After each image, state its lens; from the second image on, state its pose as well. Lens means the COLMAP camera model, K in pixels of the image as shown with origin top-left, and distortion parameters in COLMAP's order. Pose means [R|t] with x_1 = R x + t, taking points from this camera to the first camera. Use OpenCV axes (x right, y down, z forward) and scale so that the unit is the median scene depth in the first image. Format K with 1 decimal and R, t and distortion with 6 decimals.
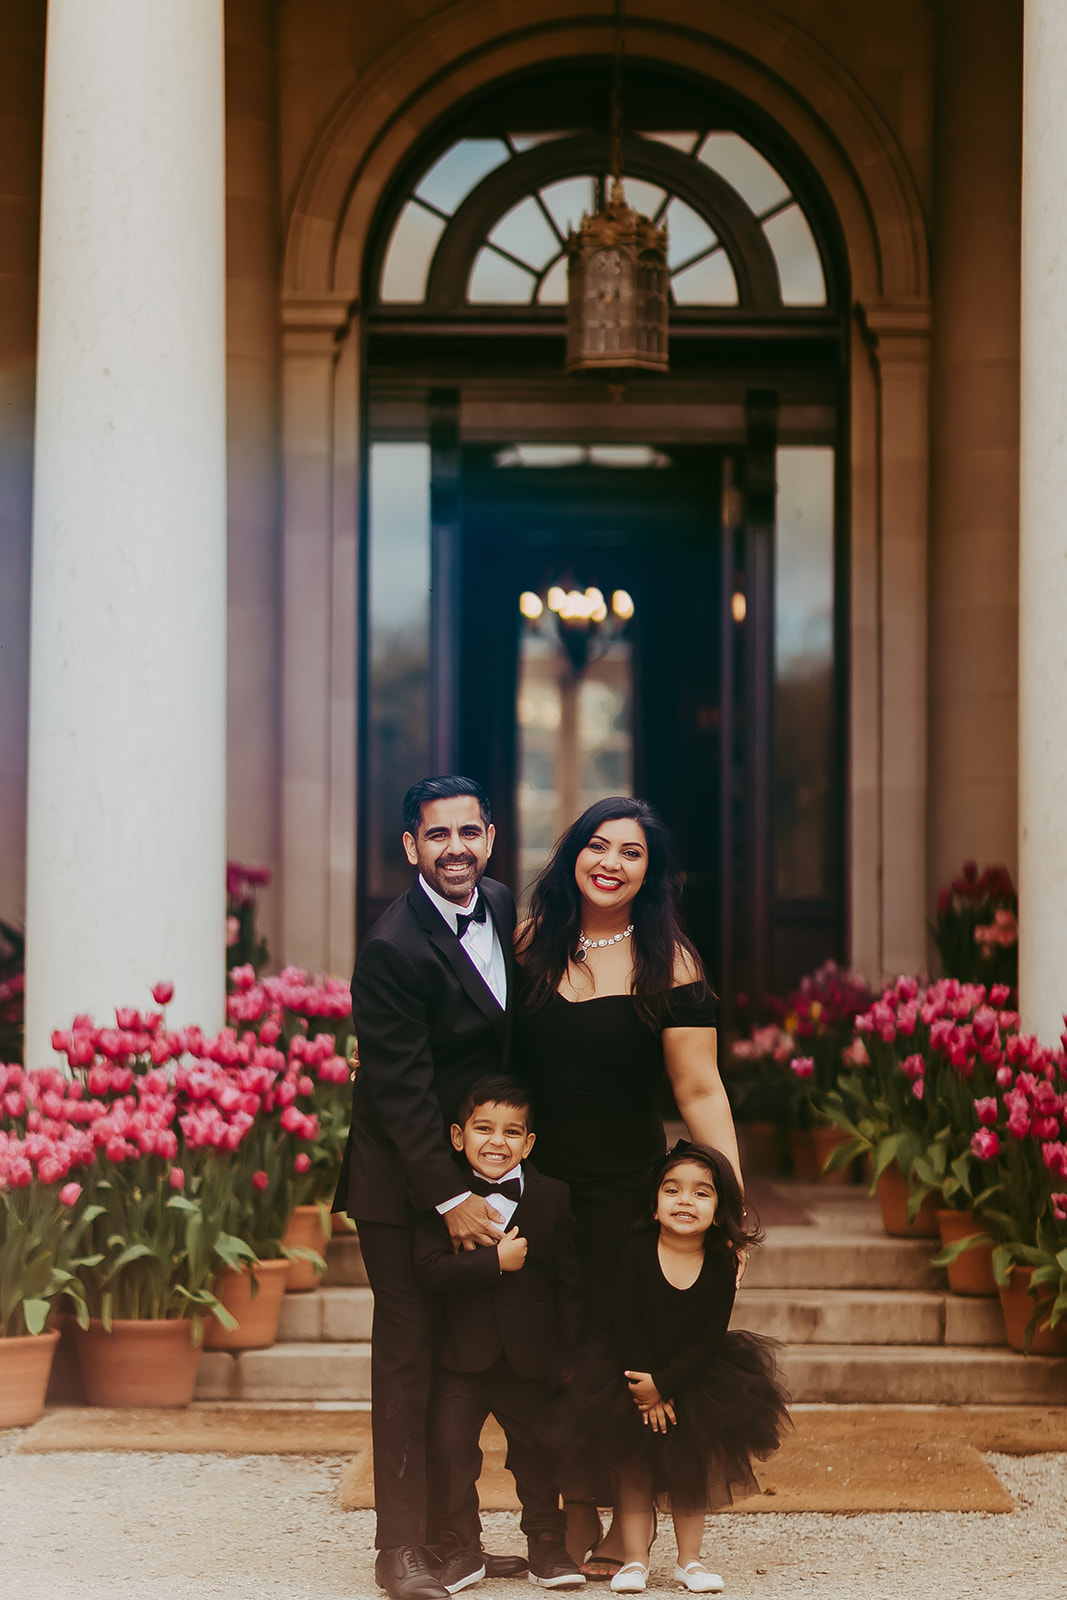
lens RADIAL K [[4404.5, 0, 470.1], [0, 4404.5, 800.9], [0, 0, 1]] dist [-0.071337, -0.657860]
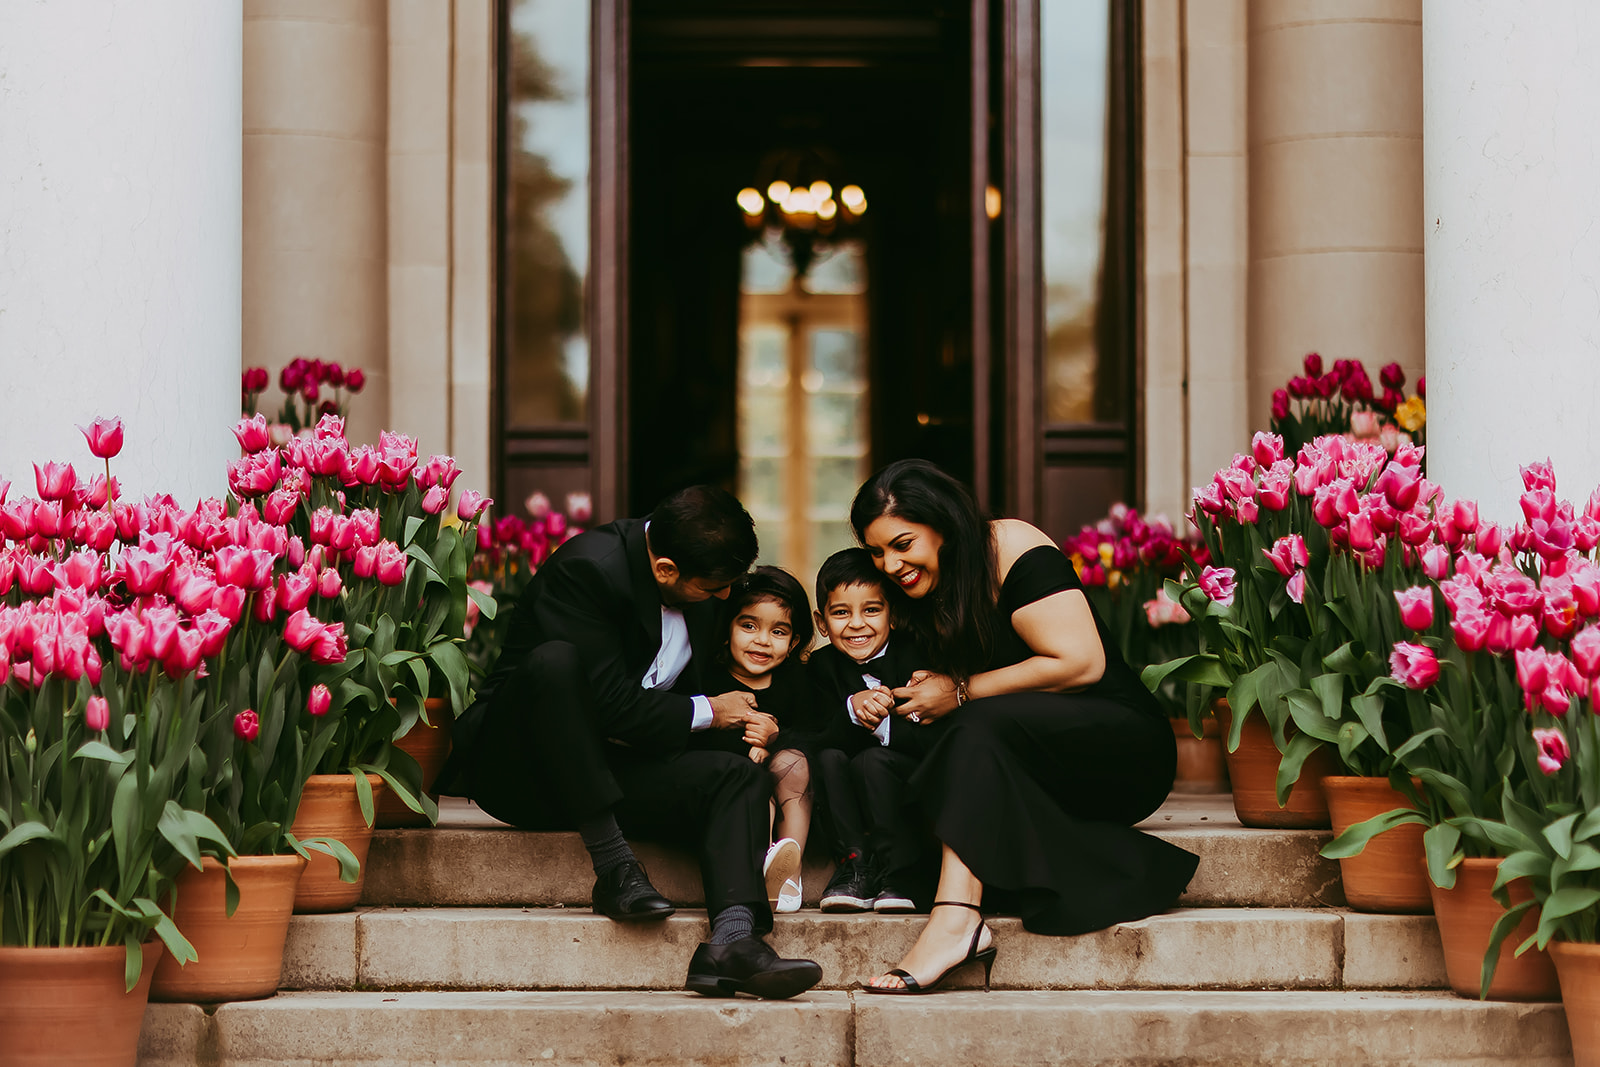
lens RADIAL K [[3969.8, 0, 800.0], [0, 3969.8, 533.5], [0, 0, 1]] dist [-0.072350, -0.948098]
pose [[0.999821, -0.005118, 0.018226, 0.019903], [0.005260, 0.999956, -0.007780, 0.063514], [-0.018186, 0.007874, 0.999804, 0.437544]]
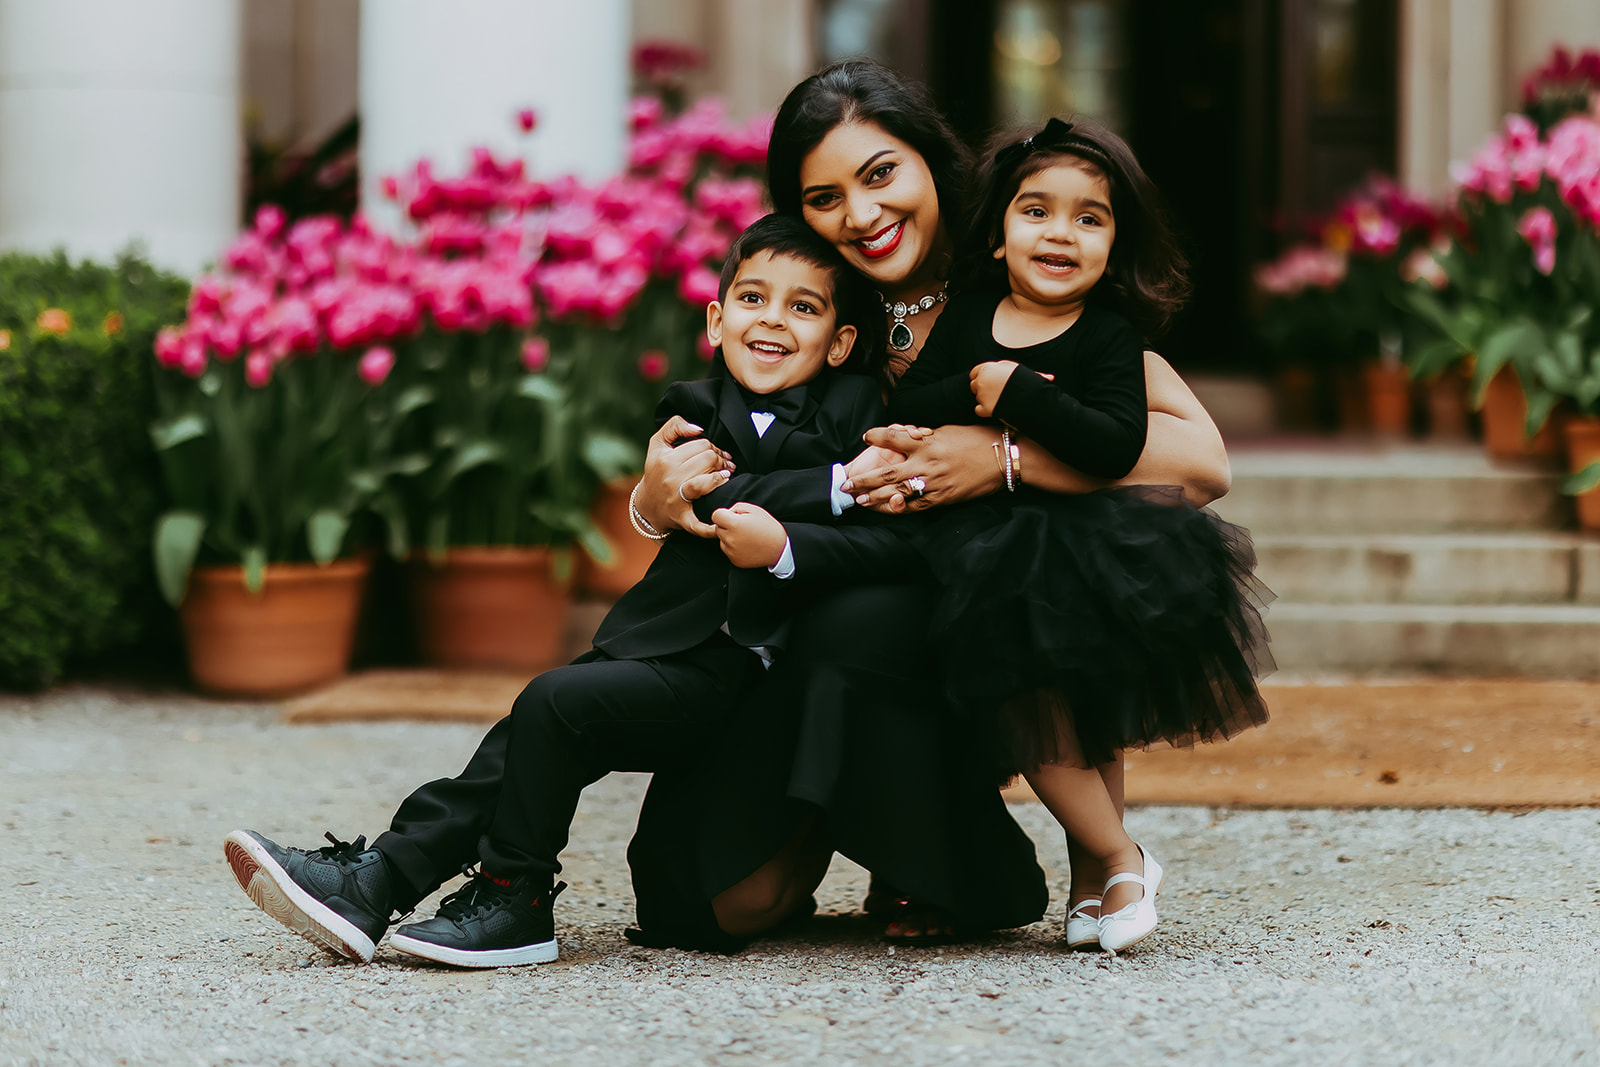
lens RADIAL K [[3969.8, 0, 800.0], [0, 3969.8, 533.5], [0, 0, 1]] dist [-0.072350, -0.948098]
pose [[0.999258, 0.006020, -0.038046, 0.002177], [-0.003011, 0.996897, 0.078655, 0.061440], [0.038402, -0.078482, 0.996176, 0.337412]]
